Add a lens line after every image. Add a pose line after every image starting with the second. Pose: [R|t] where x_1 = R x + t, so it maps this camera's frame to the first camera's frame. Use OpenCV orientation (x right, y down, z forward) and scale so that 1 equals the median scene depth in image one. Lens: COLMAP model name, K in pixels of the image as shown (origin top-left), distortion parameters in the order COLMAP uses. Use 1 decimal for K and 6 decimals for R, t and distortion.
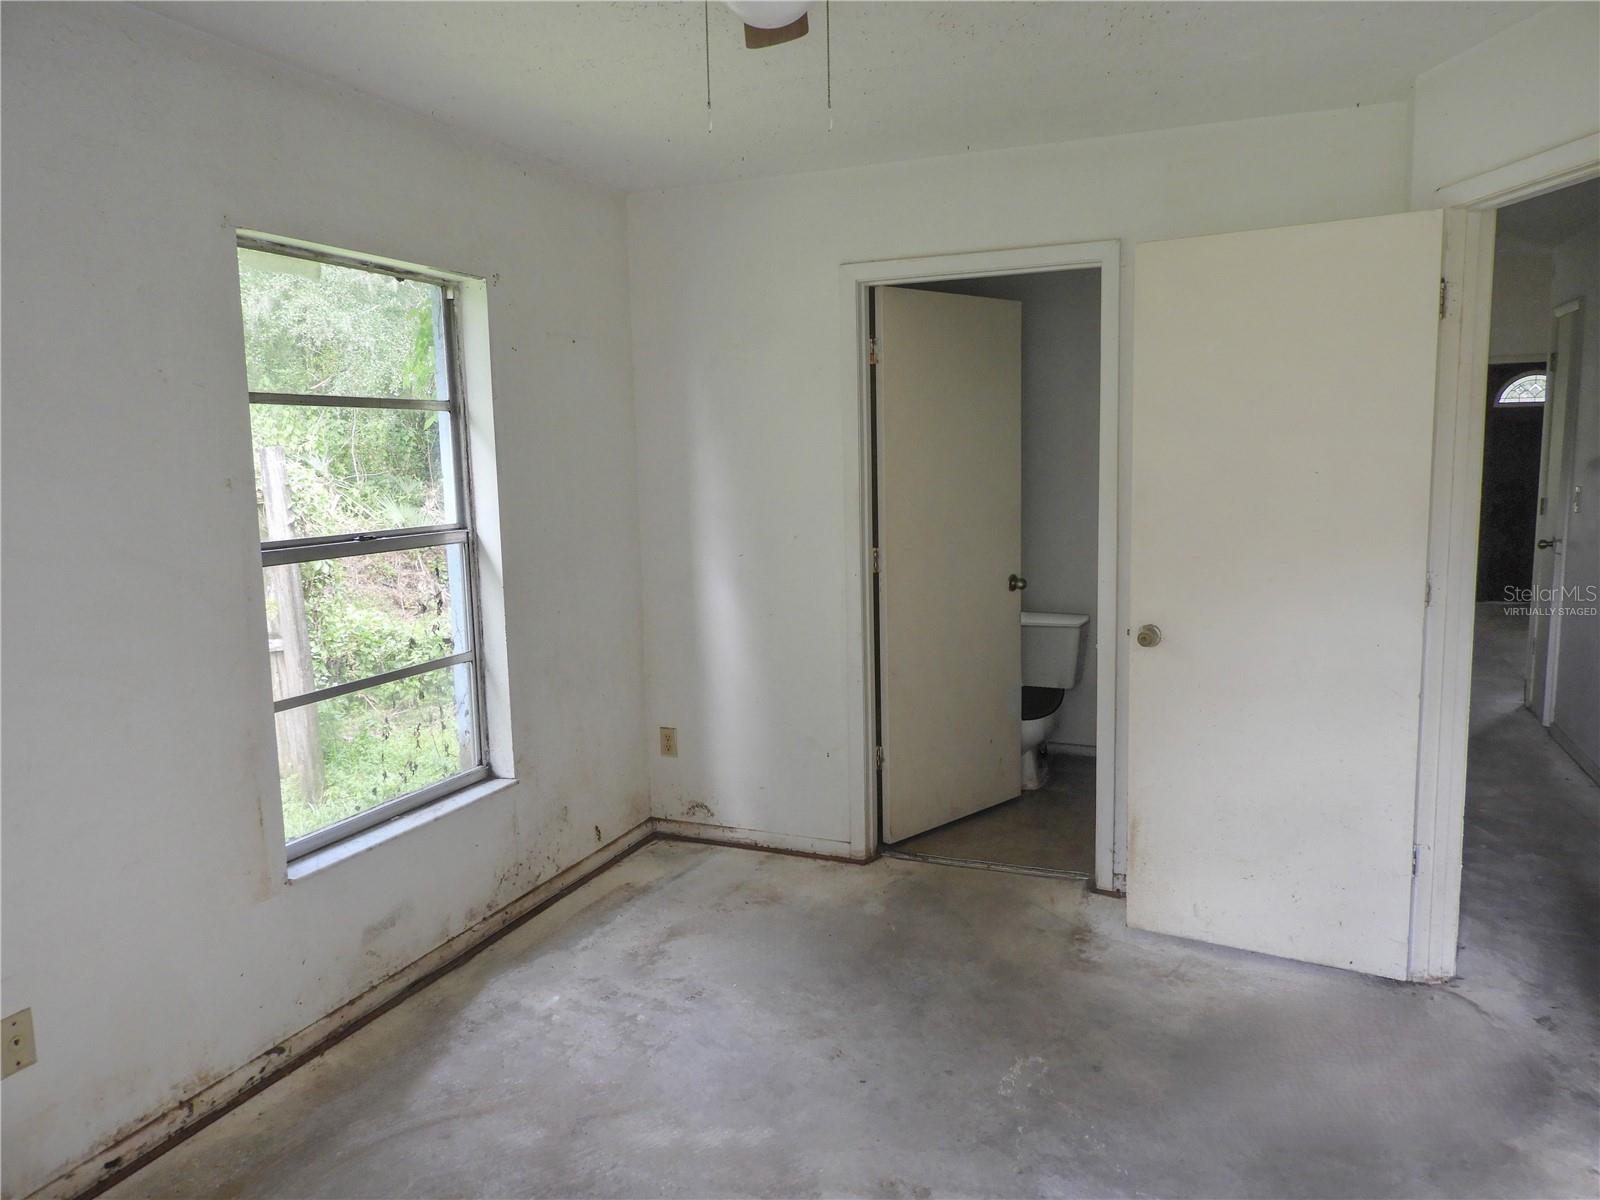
lens RADIAL K [[1123.7, 0, 812.1], [0, 1123.7, 606.6], [0, 0, 1]] dist [0.002108, 0.000725]
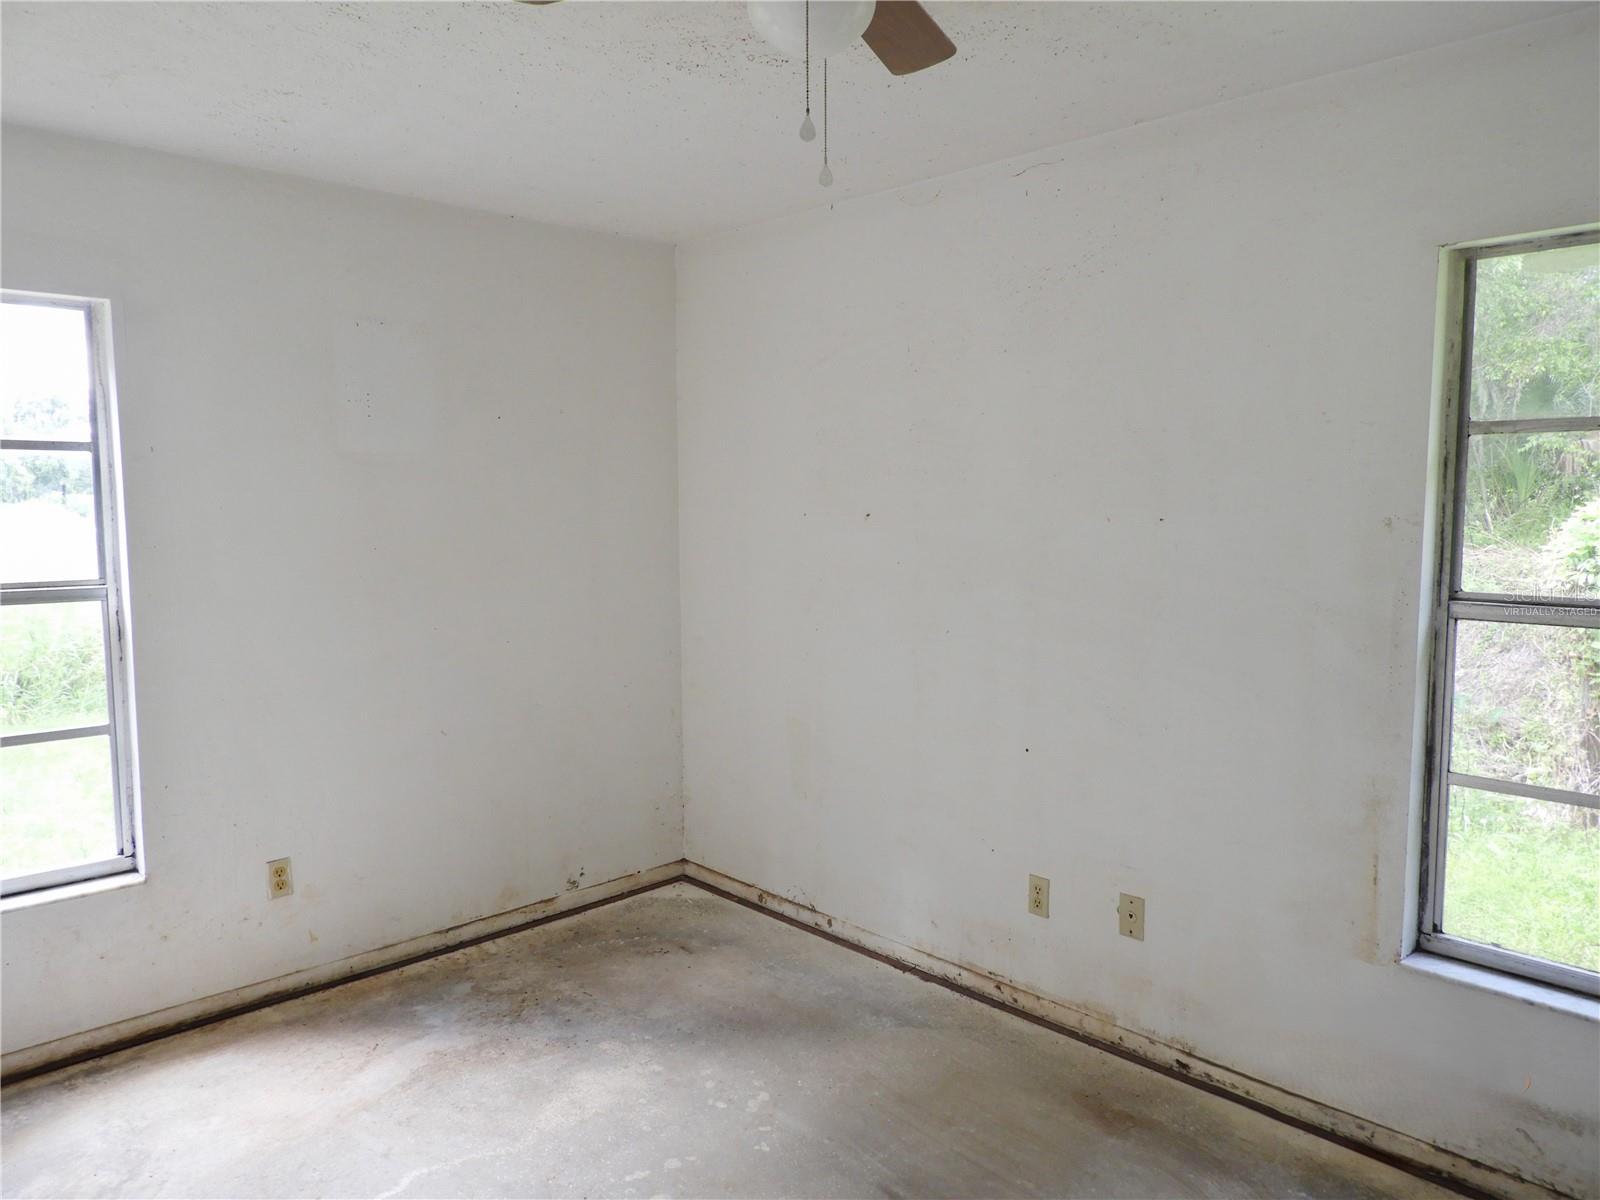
lens RADIAL K [[1123.7, 0, 800.3], [0, 1123.7, 600.6], [0, 0, 1]] dist [0.002108, 0.000725]
pose [[-0.402903, 0.110545, -0.908542, 0.506106], [-0.113695, 0.978945, 0.169531, -0.135754], [0.908153, 0.171601, -0.381851, 0.835263]]
